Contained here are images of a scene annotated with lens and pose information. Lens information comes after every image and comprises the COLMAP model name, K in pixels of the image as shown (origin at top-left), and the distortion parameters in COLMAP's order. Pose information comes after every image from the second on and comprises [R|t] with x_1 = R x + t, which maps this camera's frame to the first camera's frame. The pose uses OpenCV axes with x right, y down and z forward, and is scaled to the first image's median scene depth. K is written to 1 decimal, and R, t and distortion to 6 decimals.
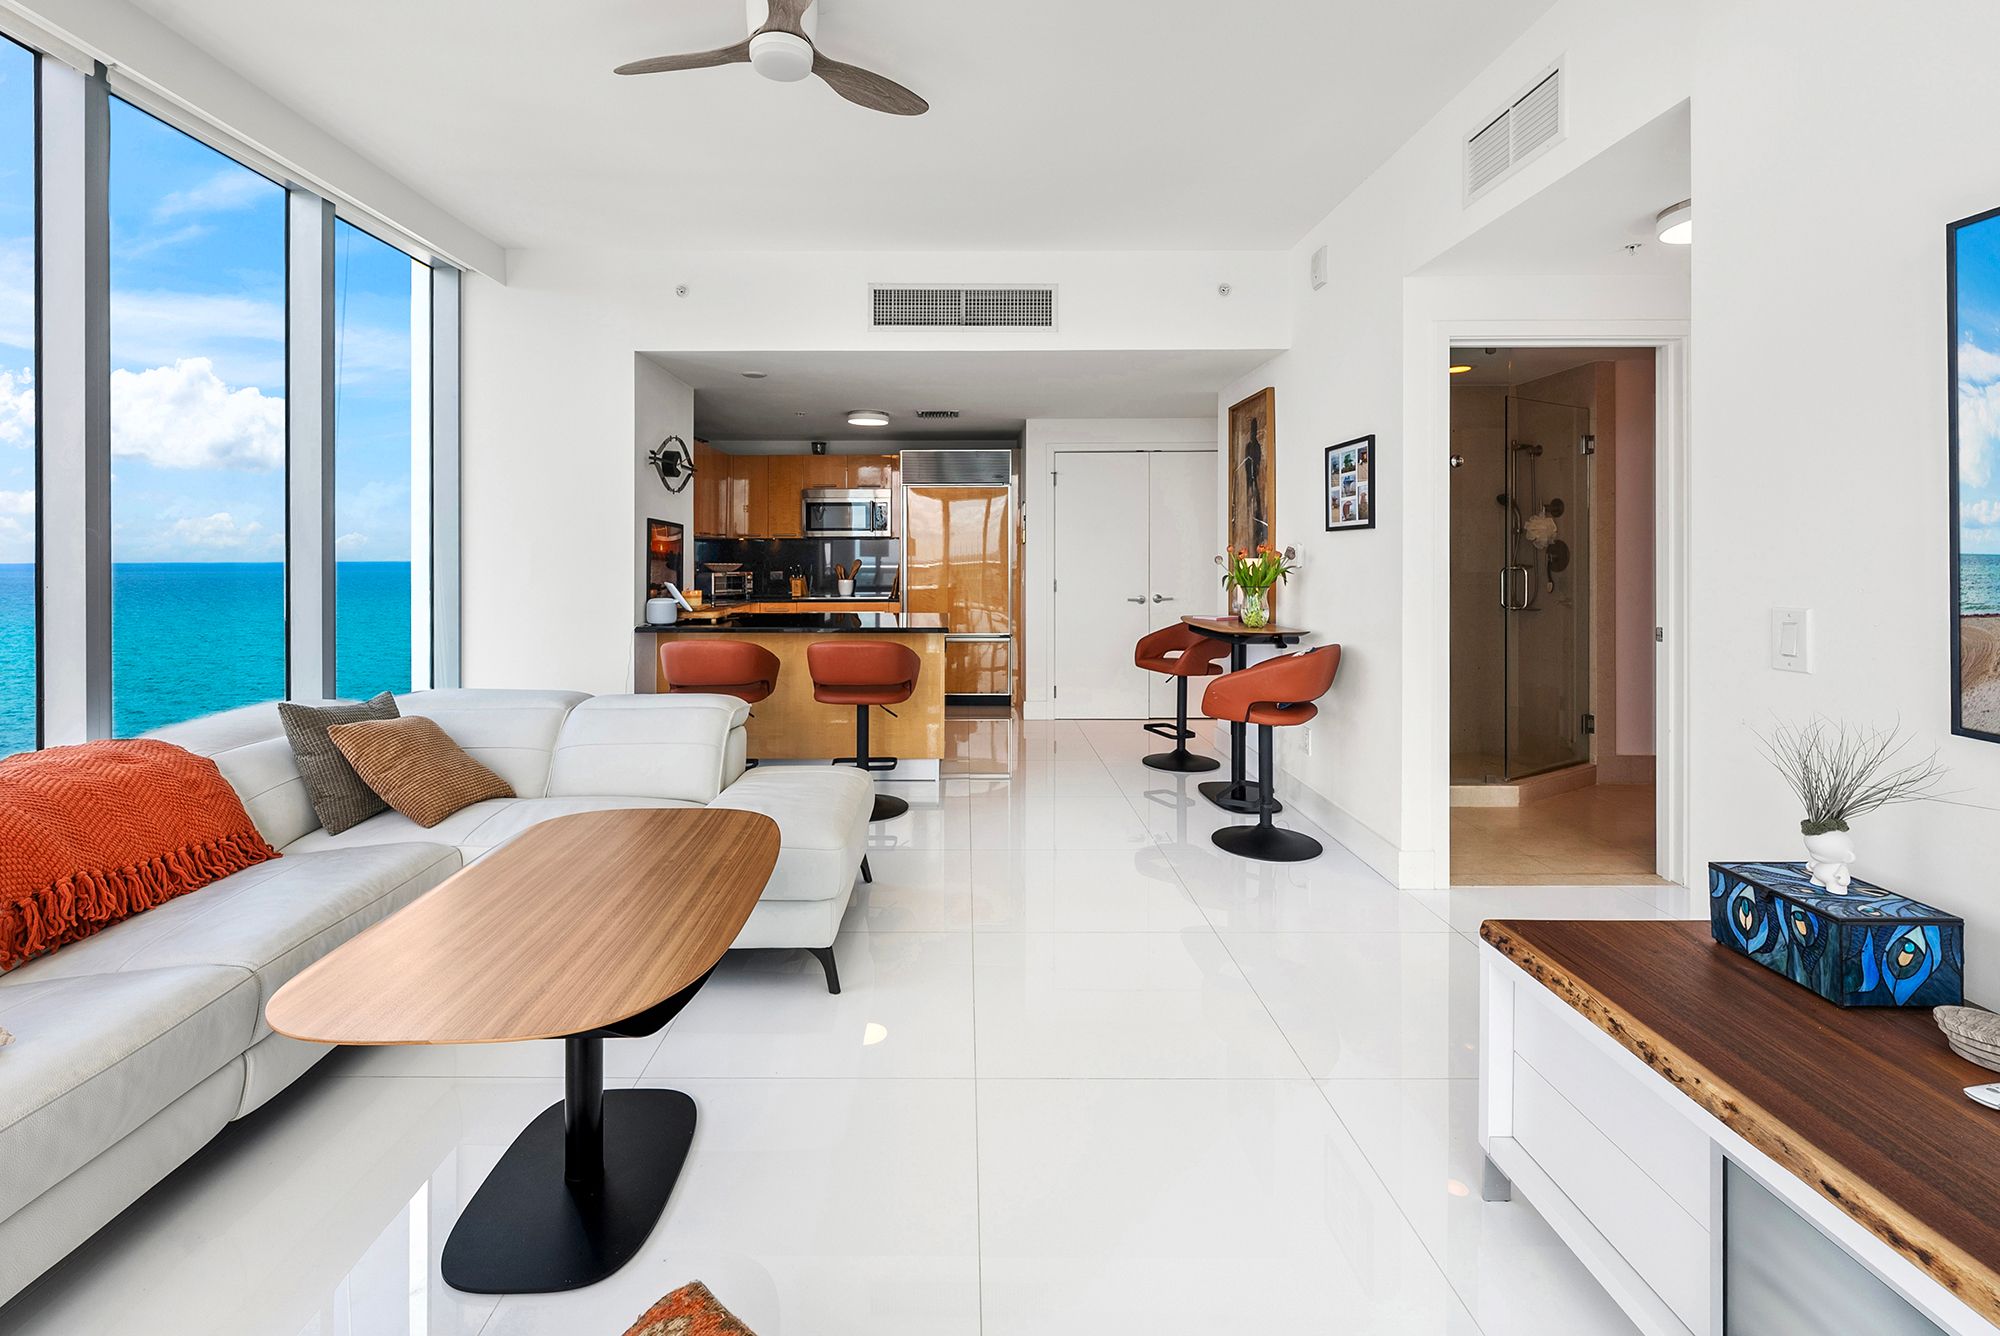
lens RADIAL K [[863.9, 0, 959.1], [0, 863.9, 564.7], [0, 0, 1]] dist [-0.000769, 0.000439]
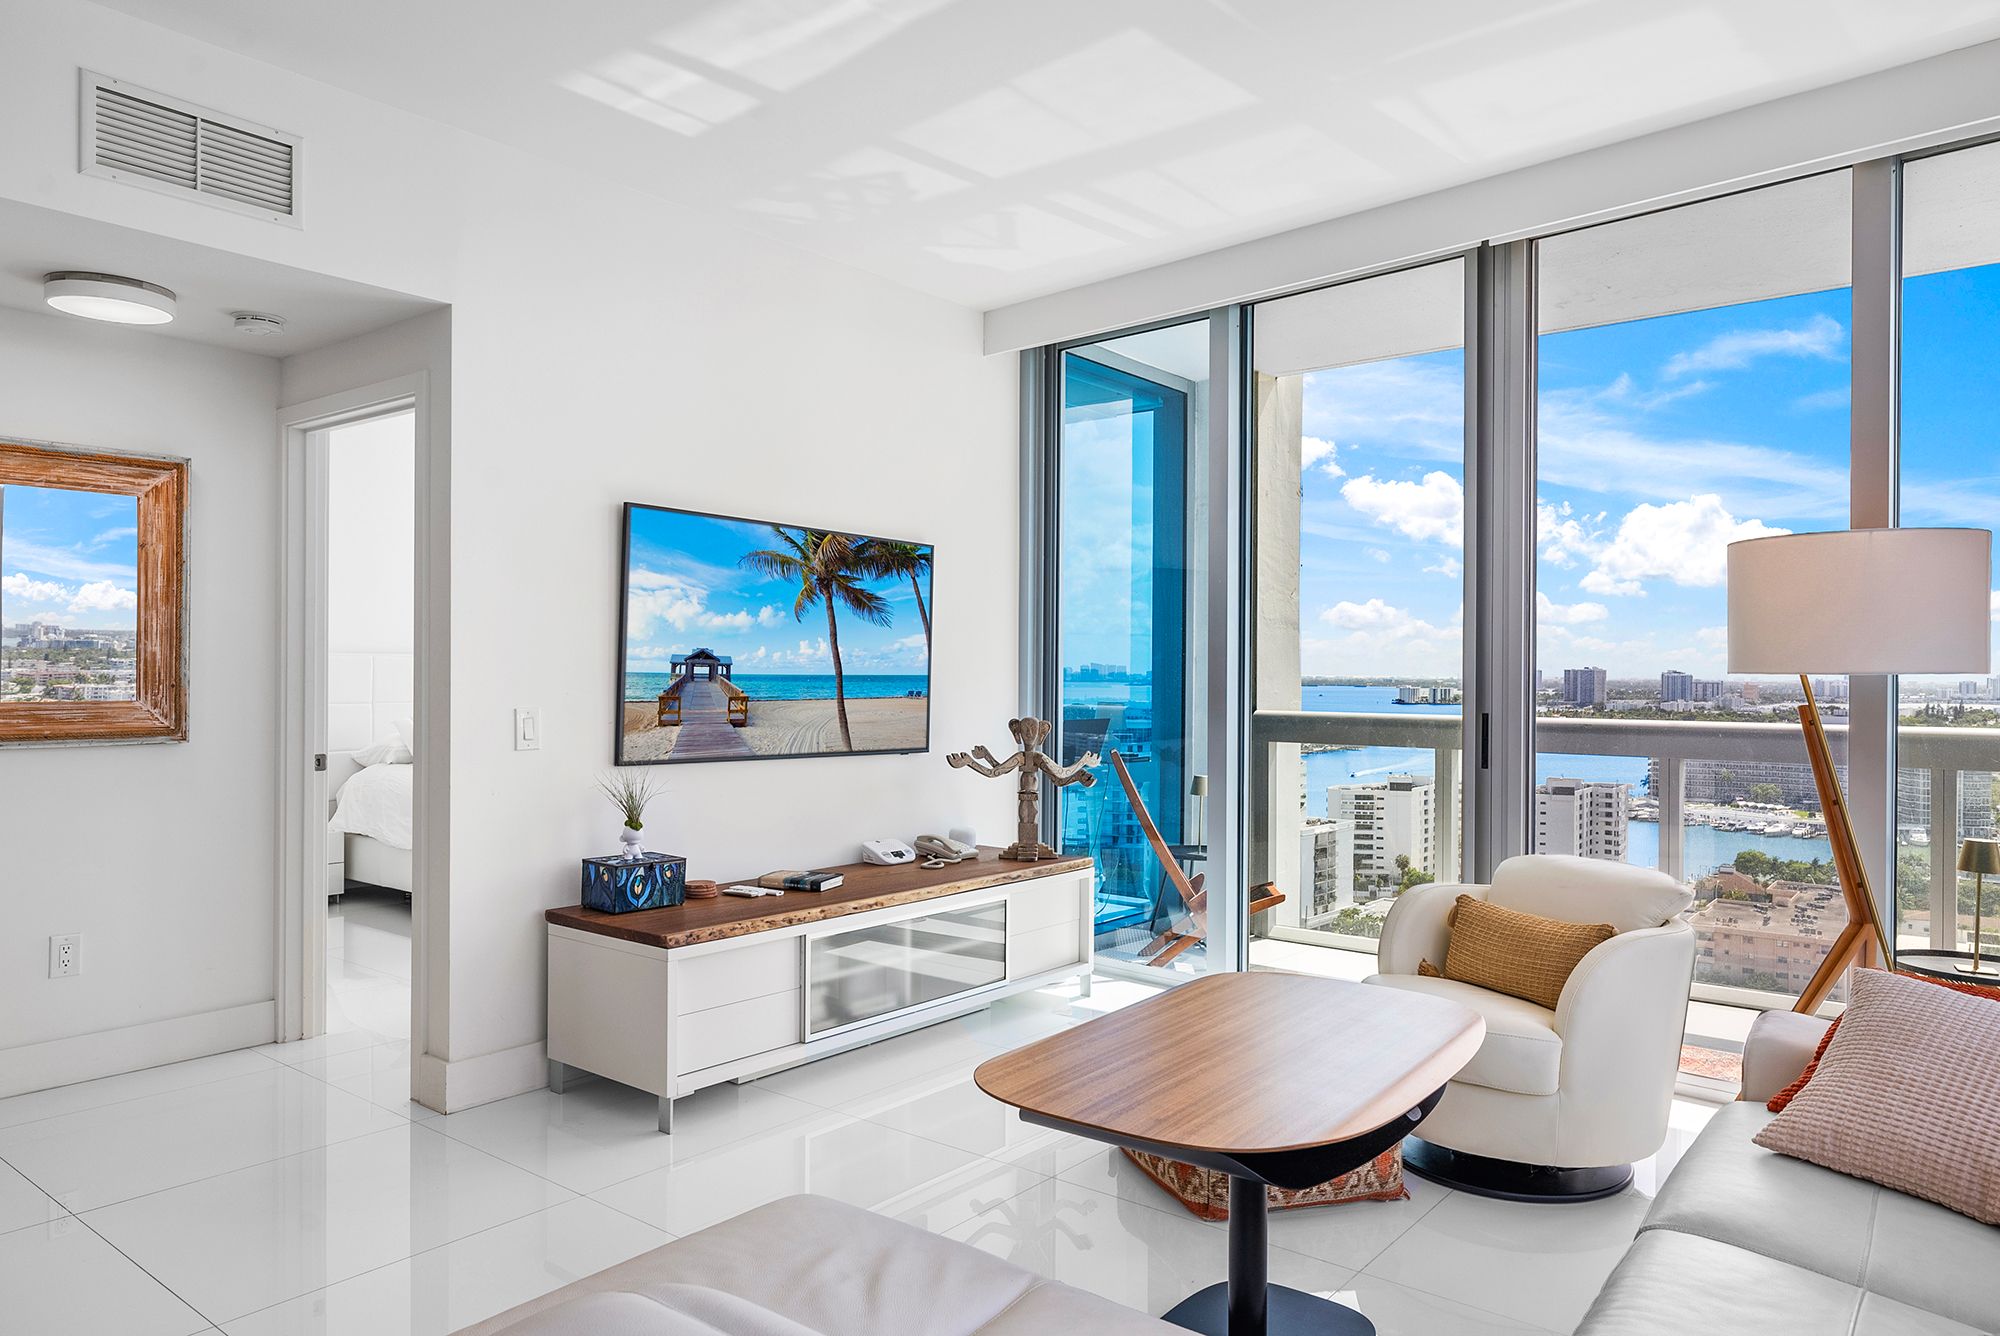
lens RADIAL K [[1292.0, 0, 998.8], [0, 1292.0, 675.5], [0, 0, 1]] dist [0.001253, 0.000451]
pose [[-0.783267, -0.004612, 0.621668, -0.462513], [0.001154, 0.999960, 0.008873, -0.010586], [-0.621684, 0.007667, -0.783231, 0.968386]]
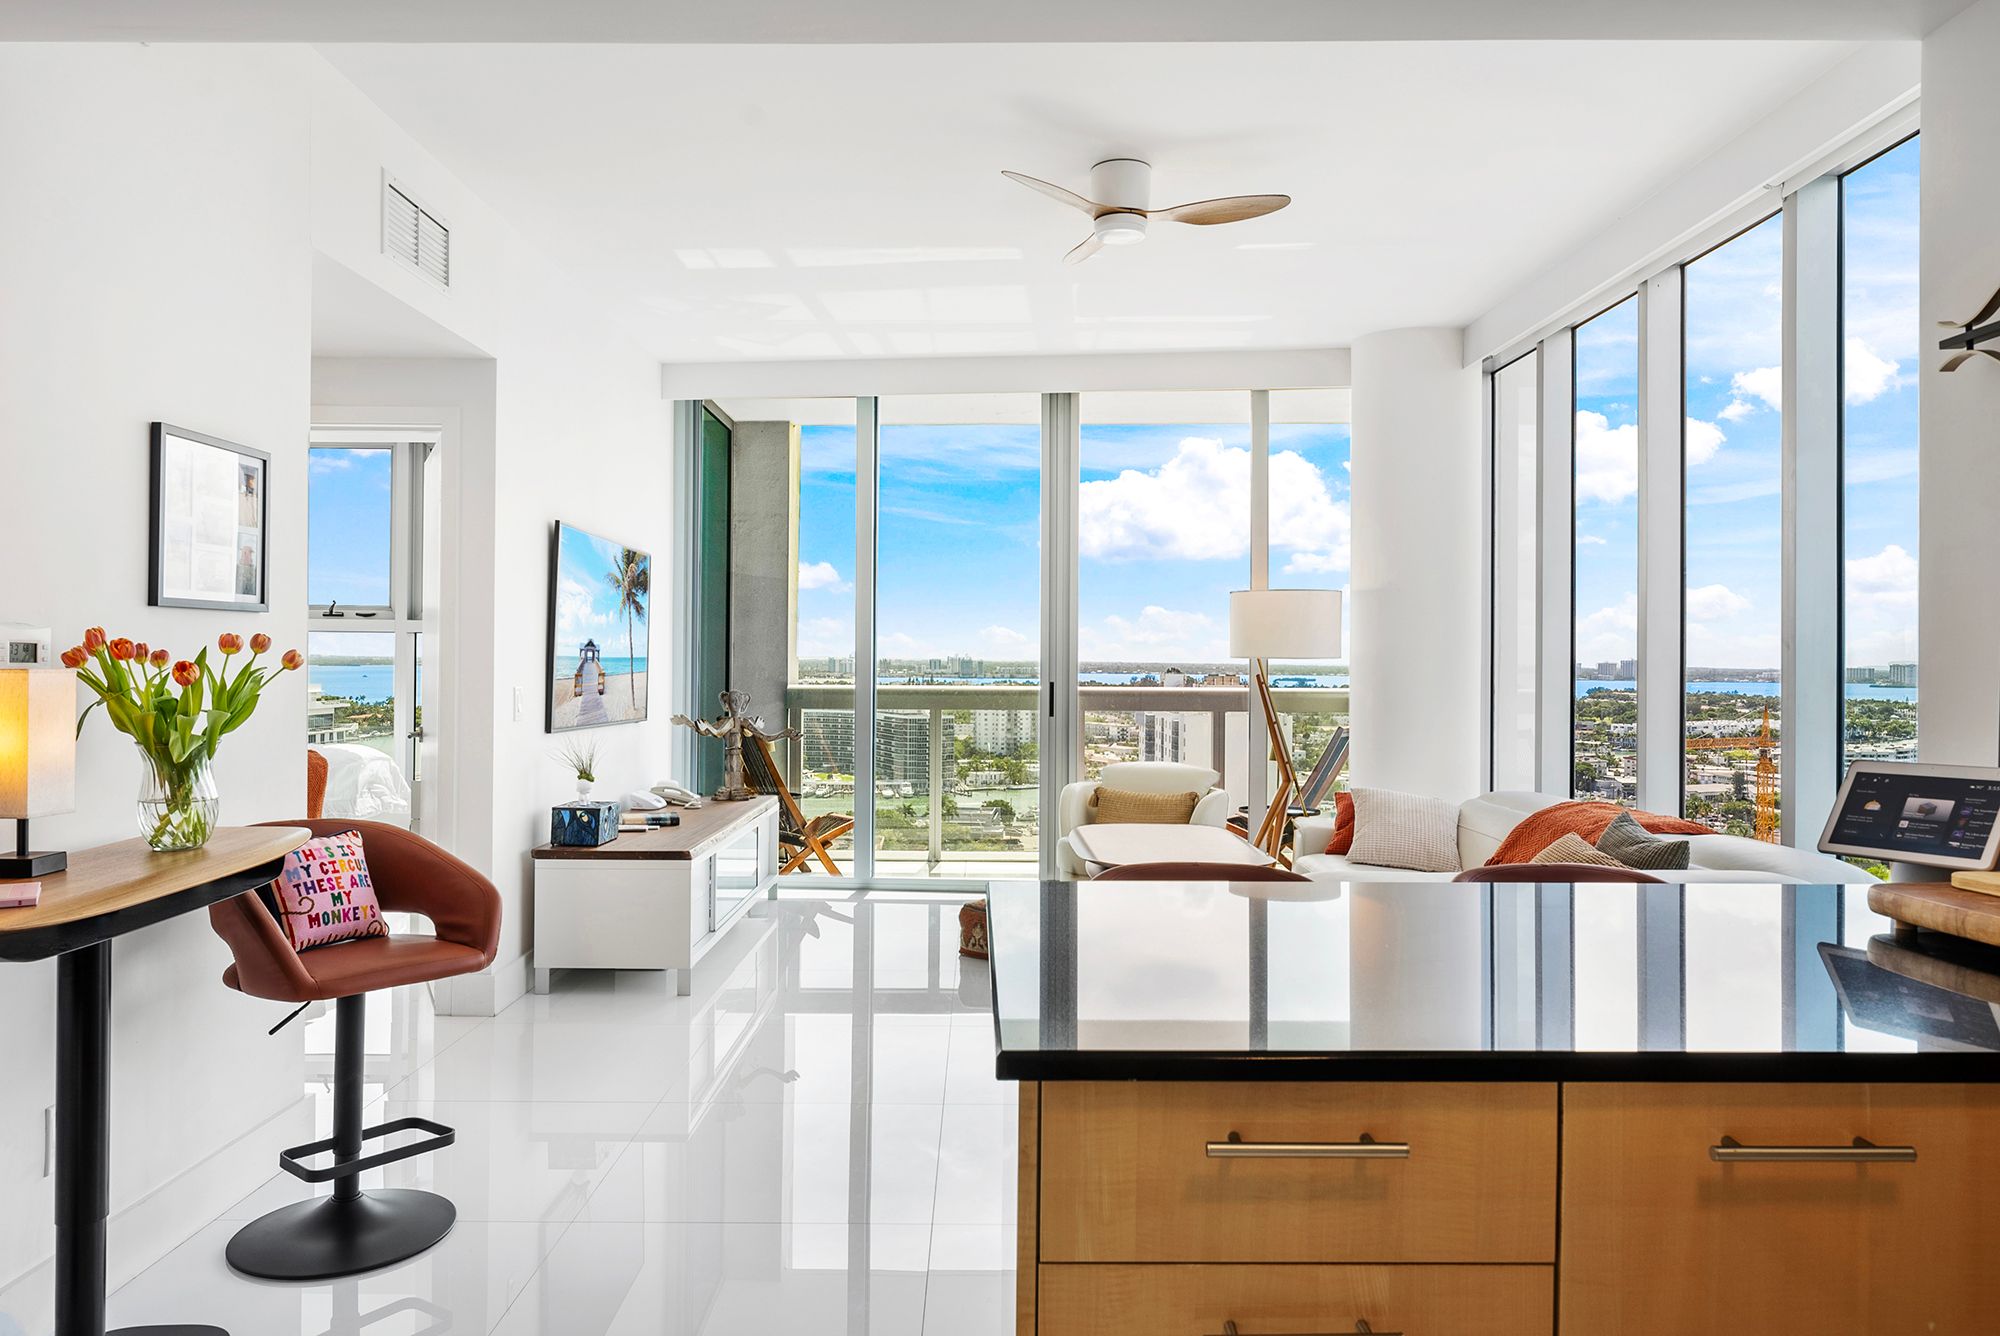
lens RADIAL K [[1339.5, 0, 979.7], [0, 1339.5, 665.7], [0, 0, 1]] dist [-0.000328, -0.001246]
pose [[-0.999976, -0.006475, -0.002489, -0.007061], [-0.006515, 0.999845, 0.016346, -0.020335], [0.002383, 0.016362, -0.999863, 1.663689]]
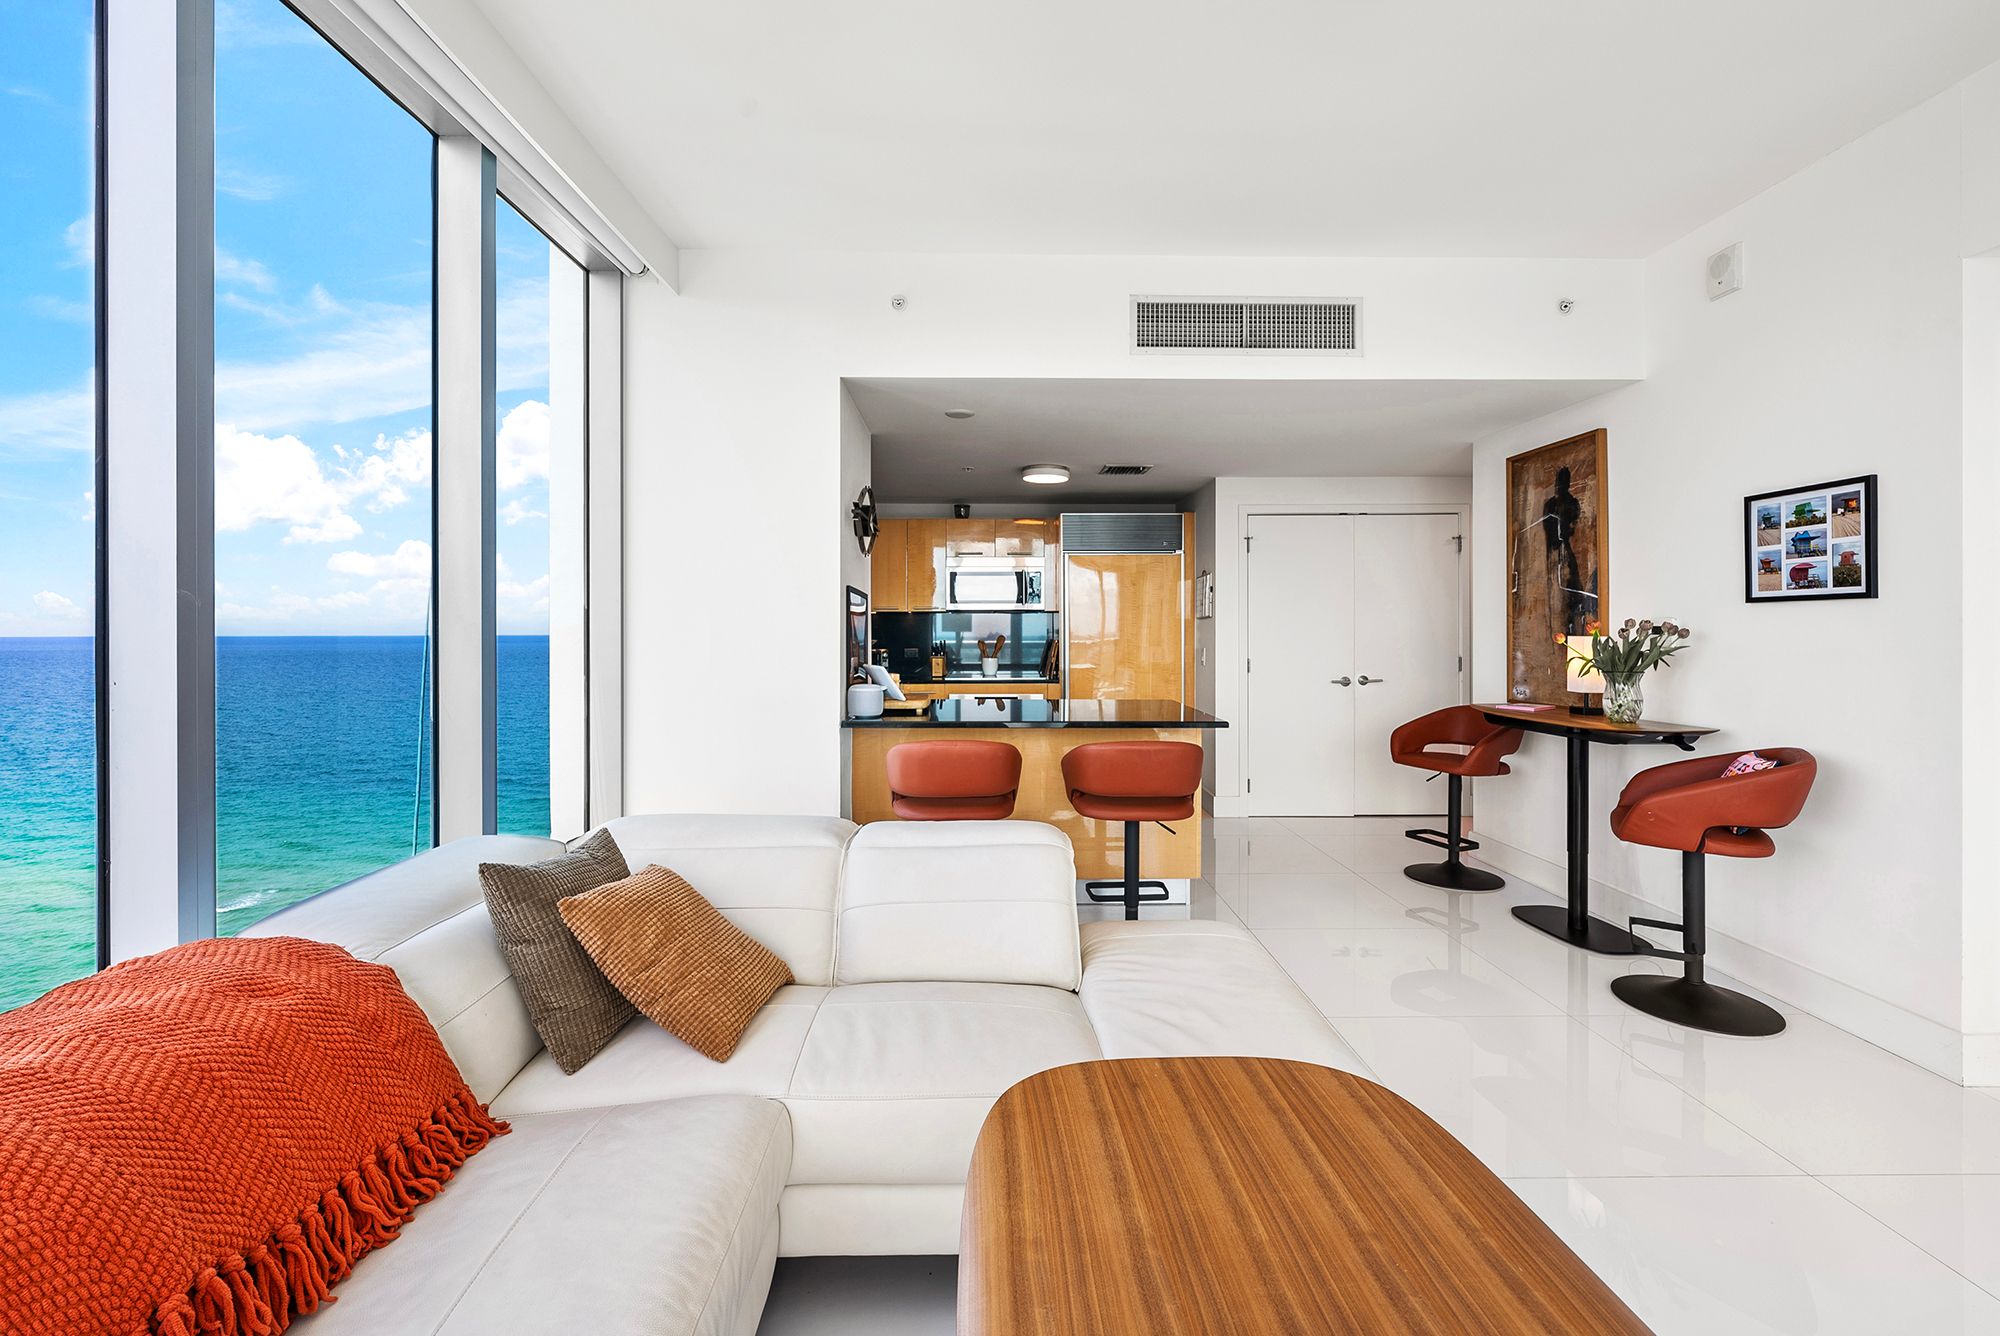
lens RADIAL K [[838.1, 0, 995.0], [0, 838.1, 641.7], [0, 0, 1]] dist [0.000148, -0.000586]
pose [[0.999917, 0.000993, 0.012867, -0.263223], [-0.001037, 0.999994, 0.003433, -0.004717], [-0.012864, -0.003446, 0.999911, 0.237510]]
